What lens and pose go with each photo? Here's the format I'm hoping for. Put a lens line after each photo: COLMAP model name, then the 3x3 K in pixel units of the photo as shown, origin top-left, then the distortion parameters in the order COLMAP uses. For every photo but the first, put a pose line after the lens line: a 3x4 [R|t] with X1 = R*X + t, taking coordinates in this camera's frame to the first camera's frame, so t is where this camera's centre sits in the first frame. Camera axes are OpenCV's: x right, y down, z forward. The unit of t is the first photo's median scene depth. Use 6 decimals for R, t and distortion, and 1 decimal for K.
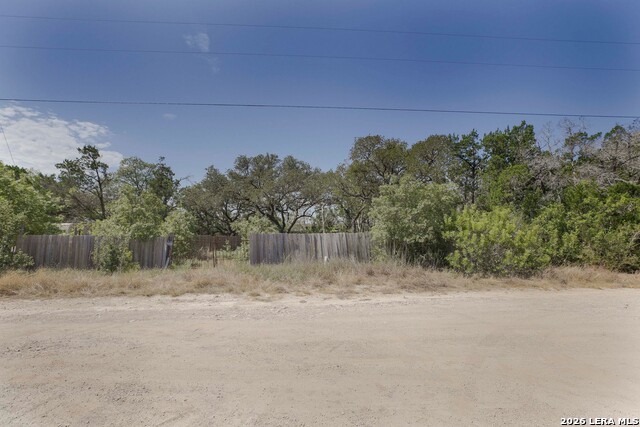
lens RADIAL K [[292.9, 0, 320.0], [0, 292.9, 213.5], [0, 0, 1]] dist [-0.046259, 0.014184]
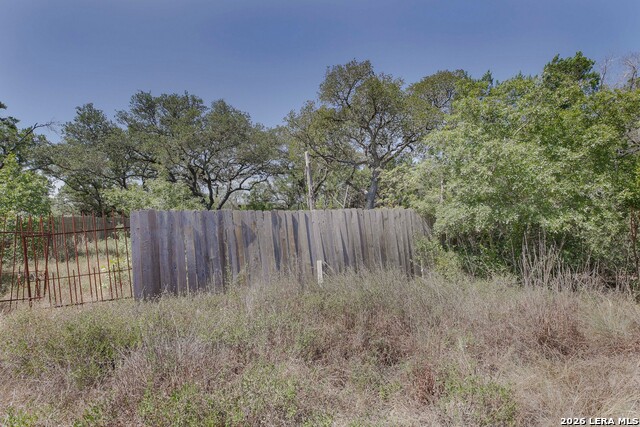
lens RADIAL K [[292.9, 0, 320.0], [0, 292.9, 213.5], [0, 0, 1]] dist [-0.046259, 0.014184]
pose [[0.970122, -0.001240, 0.242614, -0.053200], [-0.014812, 0.997819, 0.064330, 0.026651], [-0.242165, -0.066002, 0.967988, 0.338735]]
